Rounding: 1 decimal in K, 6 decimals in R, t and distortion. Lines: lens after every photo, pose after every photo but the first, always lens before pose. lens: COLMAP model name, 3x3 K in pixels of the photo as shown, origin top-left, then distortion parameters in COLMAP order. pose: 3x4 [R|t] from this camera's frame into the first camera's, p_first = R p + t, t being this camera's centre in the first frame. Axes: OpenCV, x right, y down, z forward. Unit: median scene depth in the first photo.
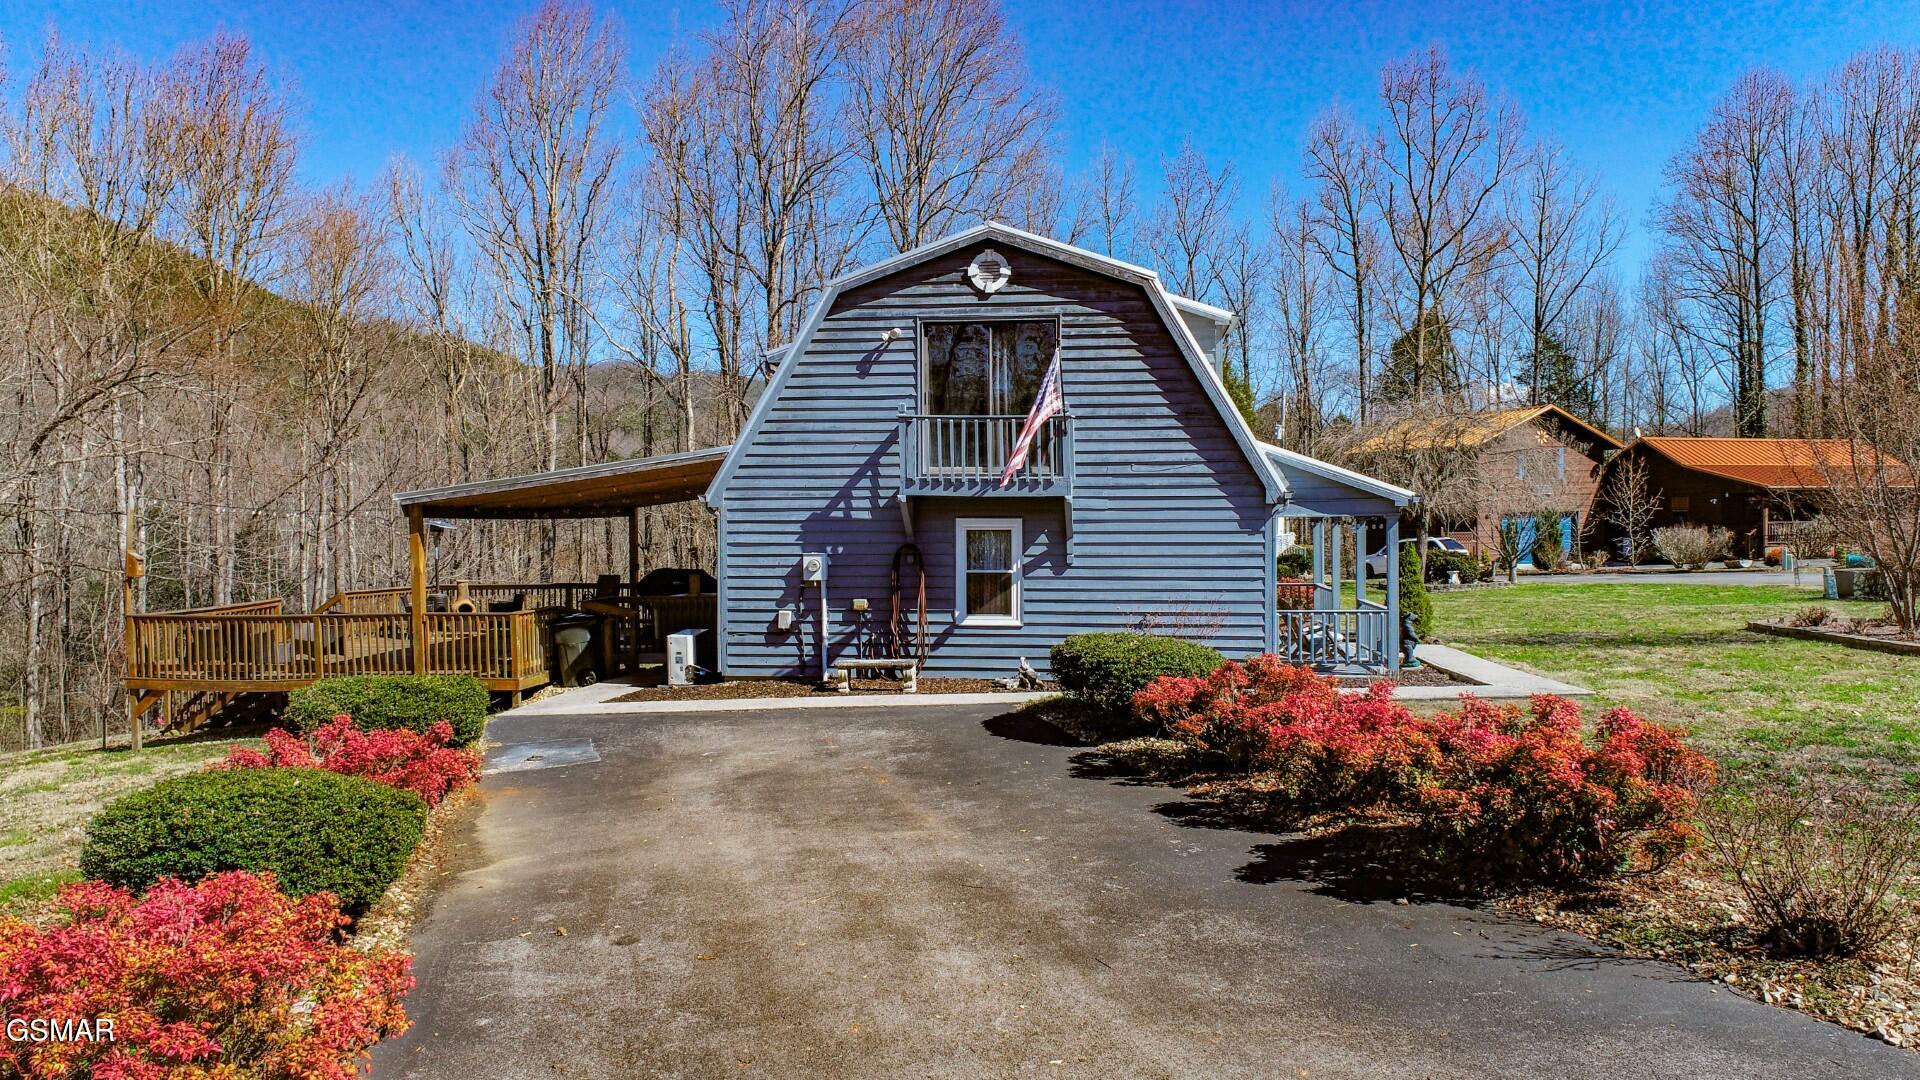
lens RADIAL K [[1310.5, 0, 956.0], [0, 1310.5, 535.8], [0, 0, 1]] dist [-0.008109, 0.003842]
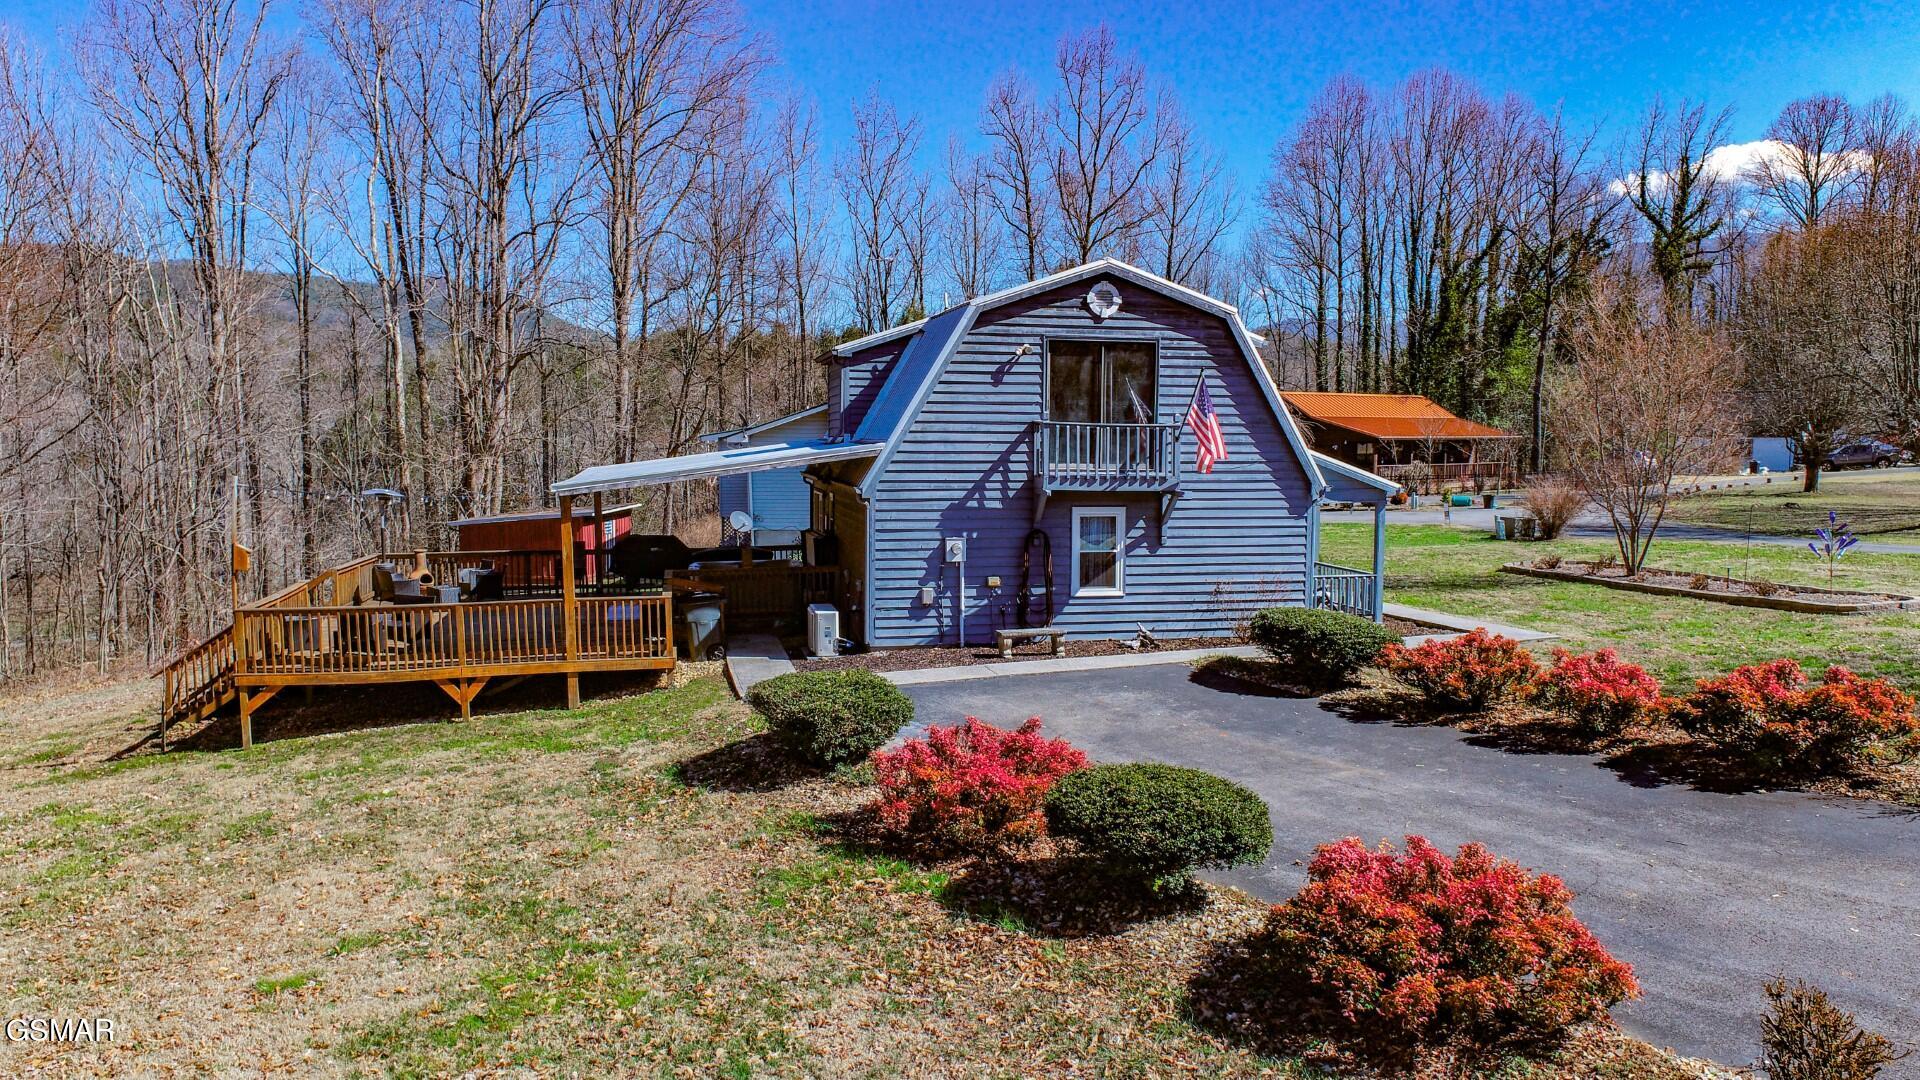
lens RADIAL K [[1310.5, 0, 956.0], [0, 1310.5, 535.8], [0, 0, 1]] dist [-0.008109, 0.003842]
pose [[0.943804, -0.016364, 0.330102, -0.490512], [-0.004370, 0.998068, 0.061971, -0.060331], [-0.330478, -0.059931, 0.941909, -0.085150]]
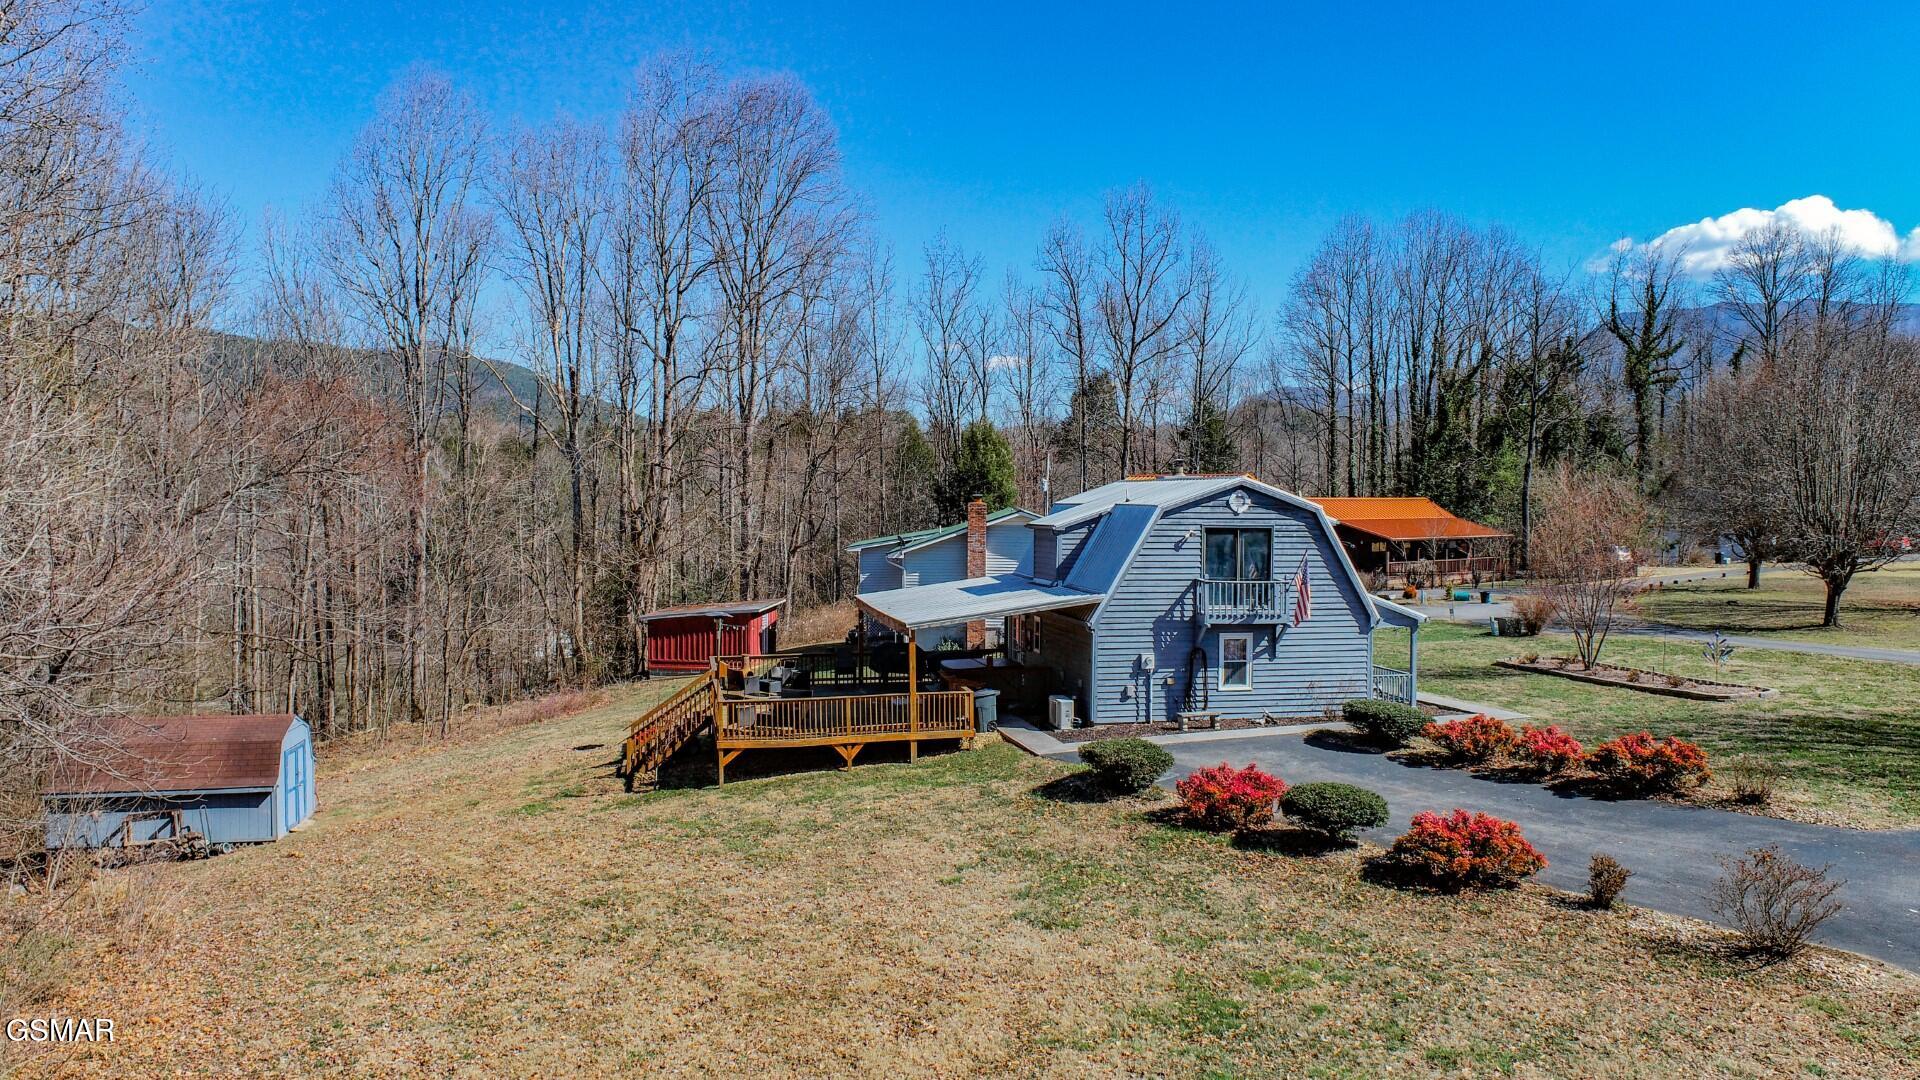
lens RADIAL K [[1321.1, 0, 960.0], [0, 1321.1, 540.0], [0, 0, 1]] dist [-0.006036, 0.000149]
pose [[0.941064, 0.000304, 0.338228, -0.975504], [-0.005686, 0.999873, 0.014921, -0.170708], [-0.338180, -0.015965, 0.940946, -0.631248]]
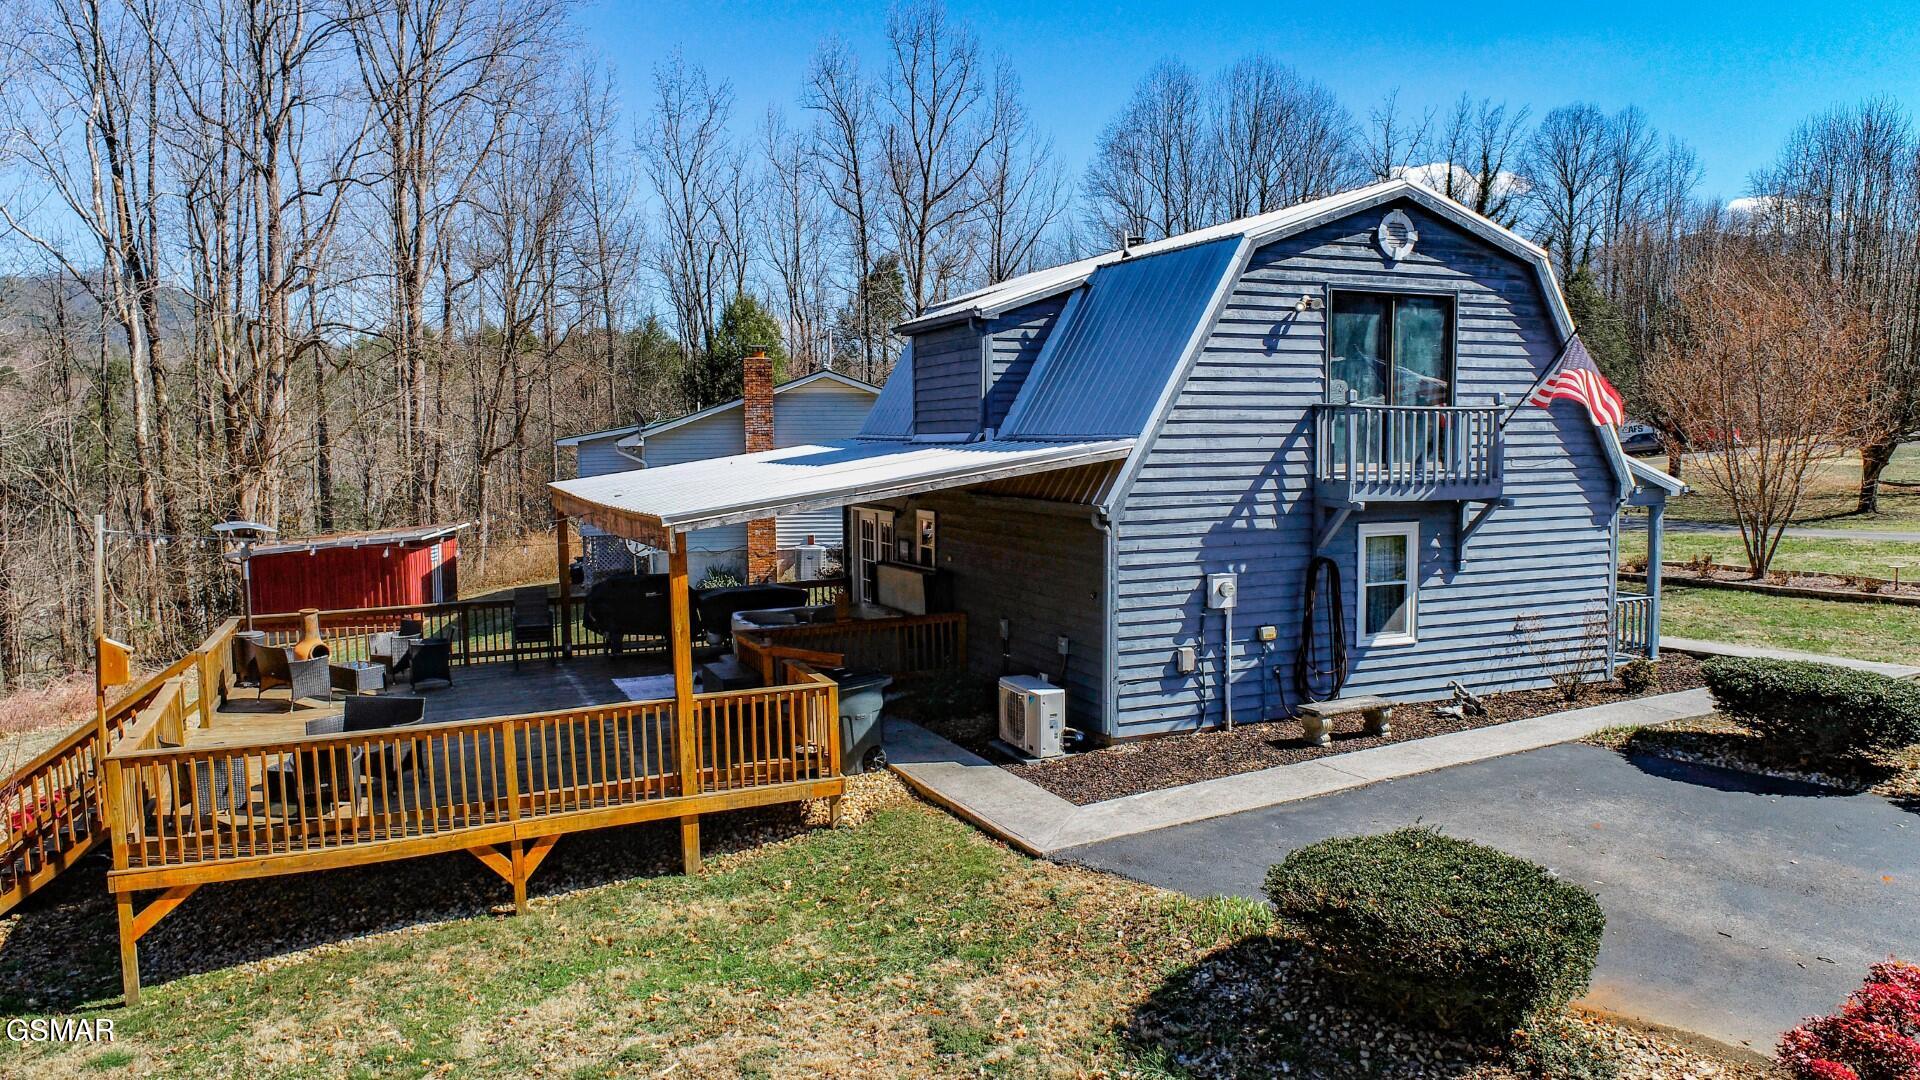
lens RADIAL K [[1302.9, 0, 960.0], [0, 1302.9, 540.0], [0, 0, 1]] dist [-0.006328, -0.001737]
pose [[0.856431, -0.045934, 0.514215, -0.657070], [0.013983, 0.997732, 0.065837, -0.062315], [-0.516073, -0.049194, 0.855131, 0.406179]]
